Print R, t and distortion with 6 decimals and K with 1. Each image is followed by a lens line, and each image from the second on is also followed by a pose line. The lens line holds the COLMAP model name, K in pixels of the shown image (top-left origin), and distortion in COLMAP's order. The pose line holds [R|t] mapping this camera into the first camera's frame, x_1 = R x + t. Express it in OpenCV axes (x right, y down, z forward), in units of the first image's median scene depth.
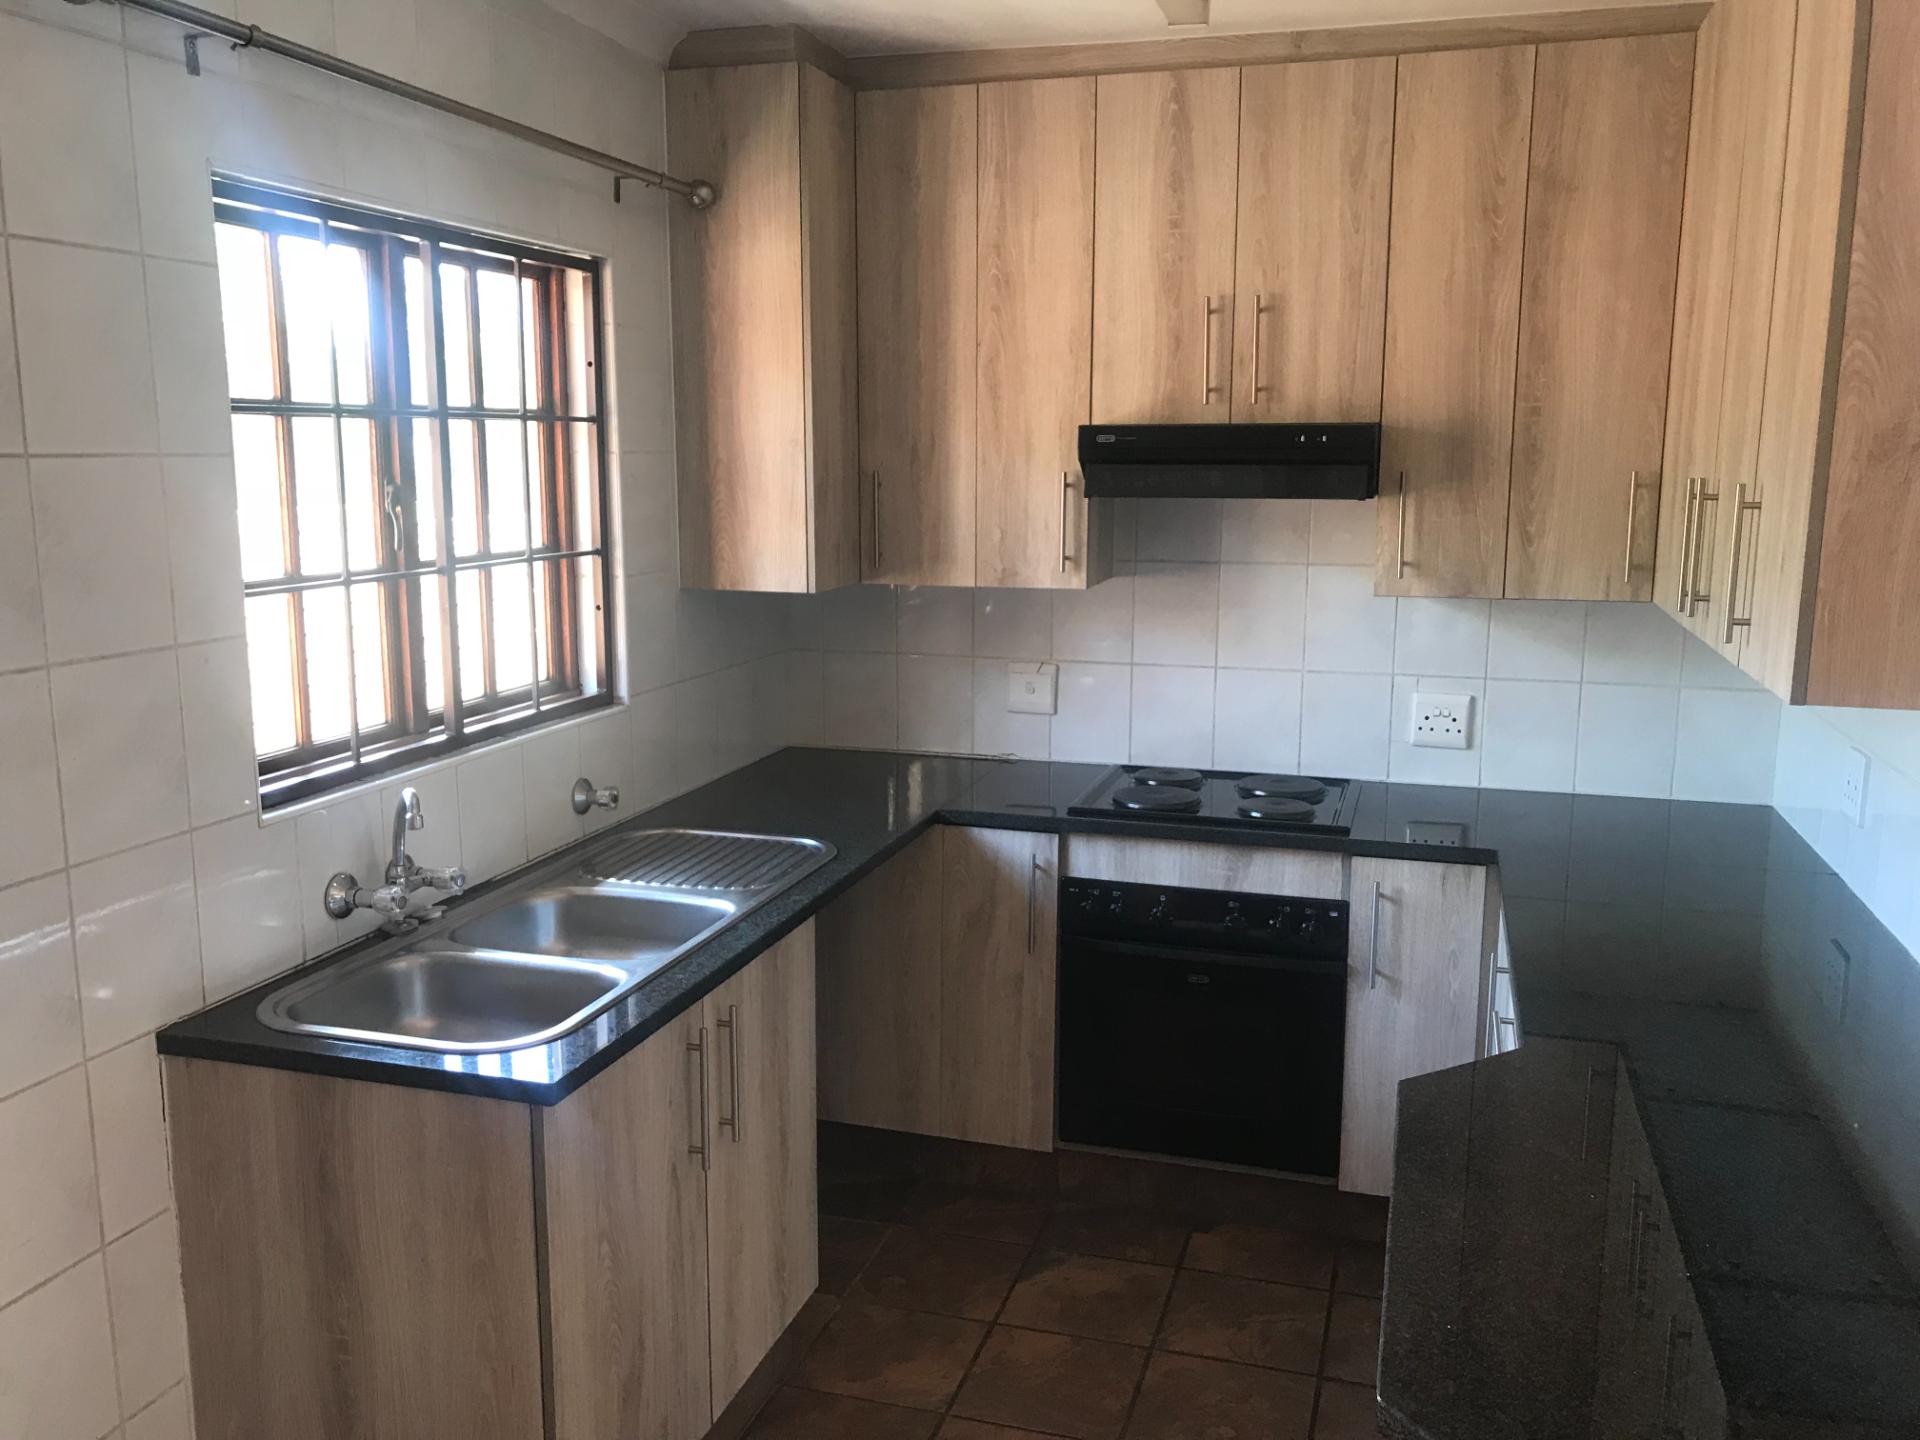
lens RADIAL K [[1577.2, 0, 960.0], [0, 1577.2, 720.0], [0, 0, 1]] dist [0.095233, -0.145562]
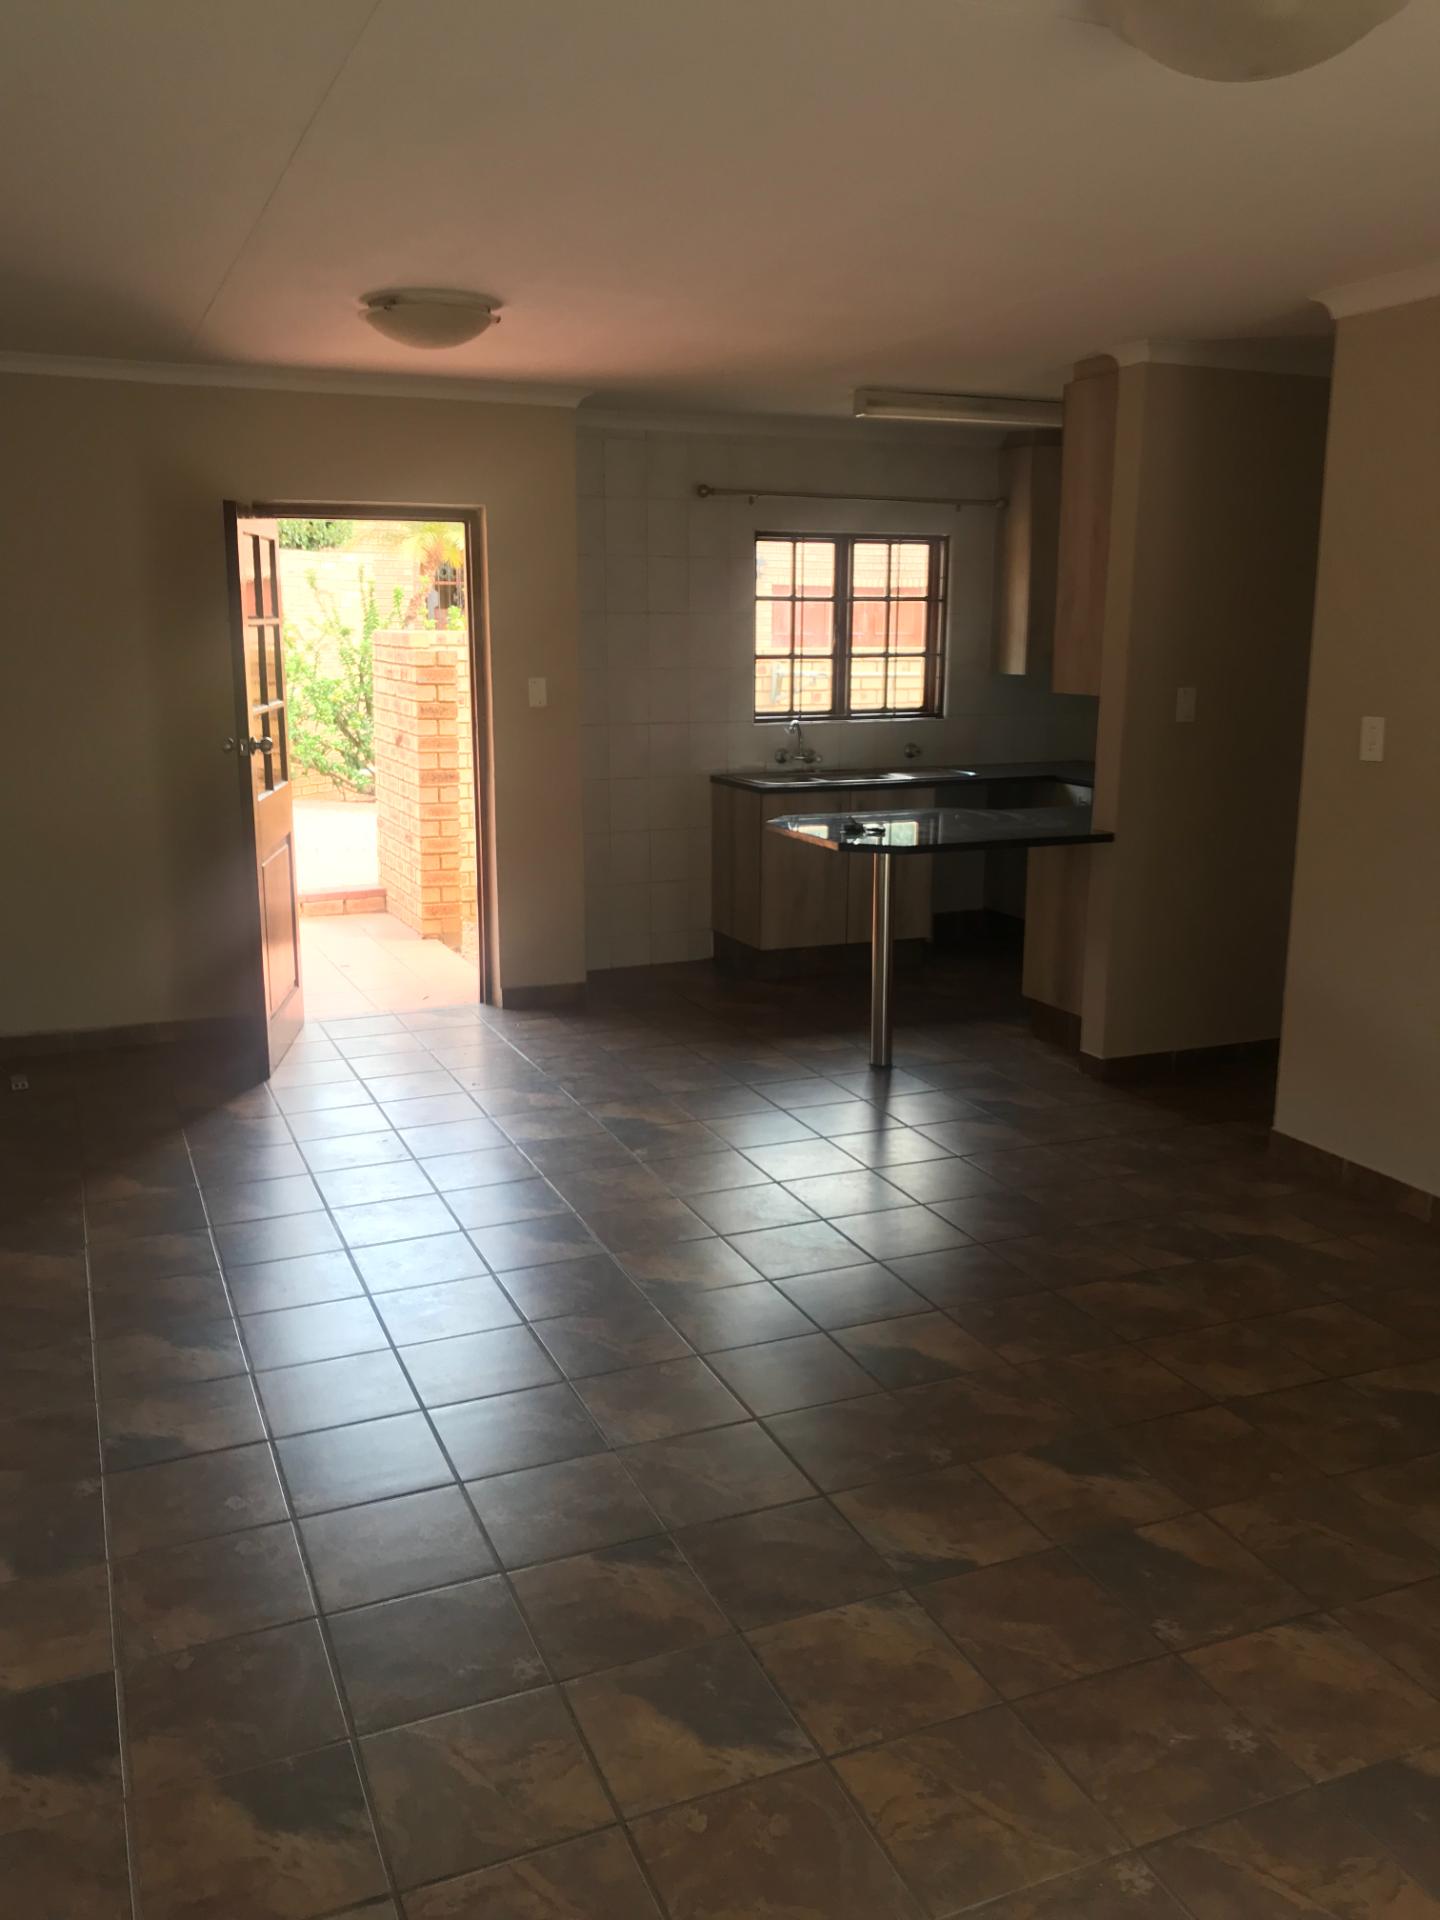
lens RADIAL K [[1577.2, 0, 733.8], [0, 1577.2, 944.1], [0, 0, 1]] dist [0.095233, -0.145562]
pose [[0.641644, 0.154798, -0.751220, 1.445796], [-0.132907, 0.987045, 0.089871, 0.155481], [0.755400, 0.042177, 0.653905, -0.808090]]
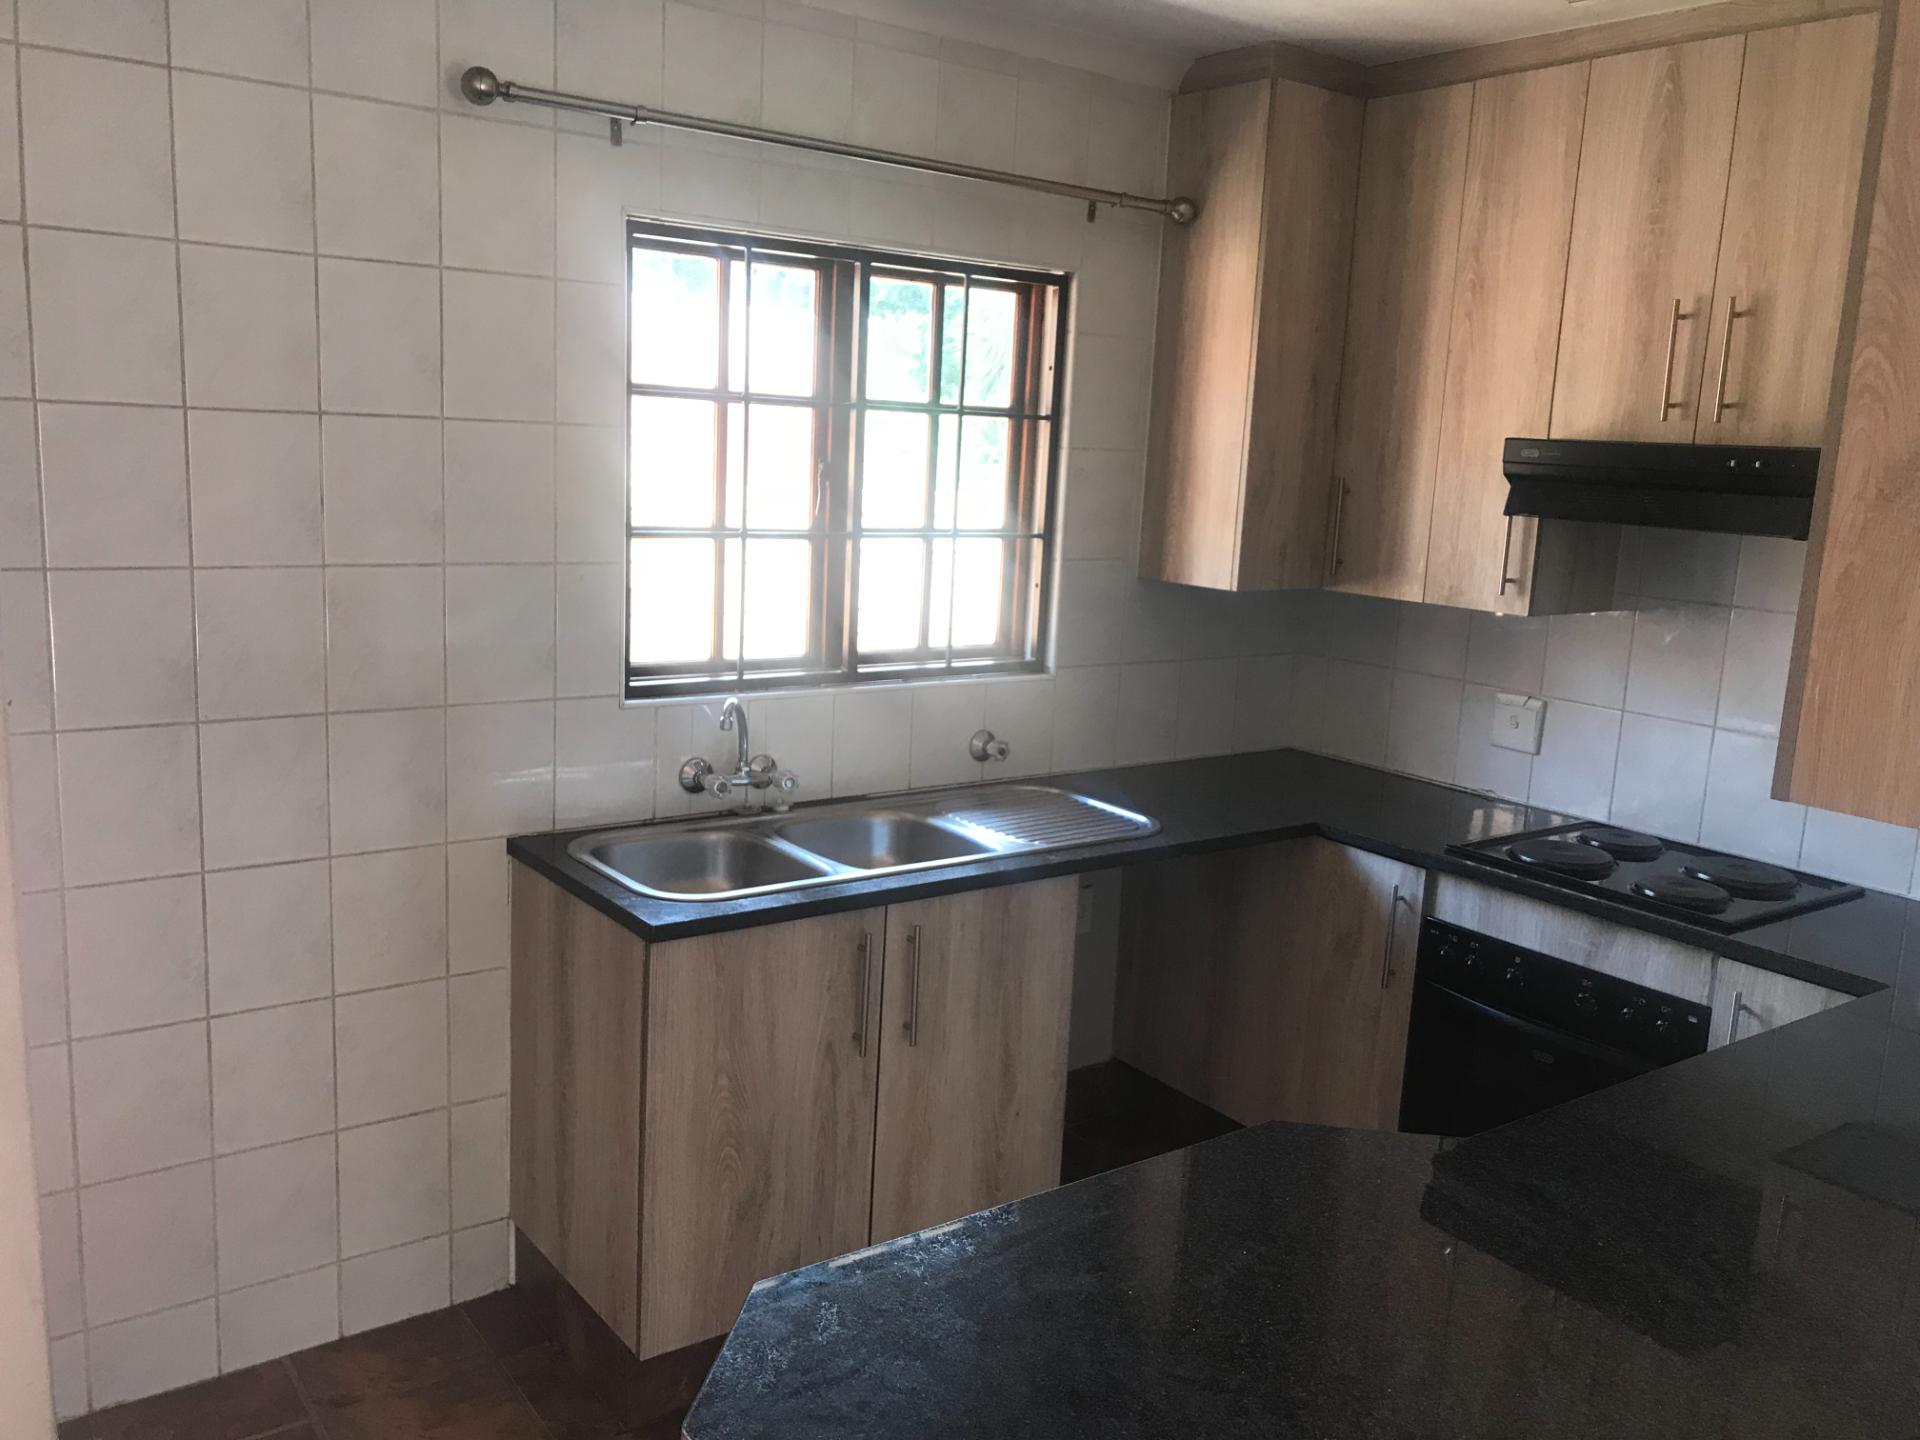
lens RADIAL K [[1598.7, 0, 987.8], [0, 1598.7, 732.7], [0, 0, 1]] dist [0.041627, -0.004383]
pose [[0.803743, 0.146385, -0.576688, 0.401156], [-0.148688, 0.987925, 0.043543, -0.011516], [0.576099, 0.050749, 0.815803, 0.063231]]
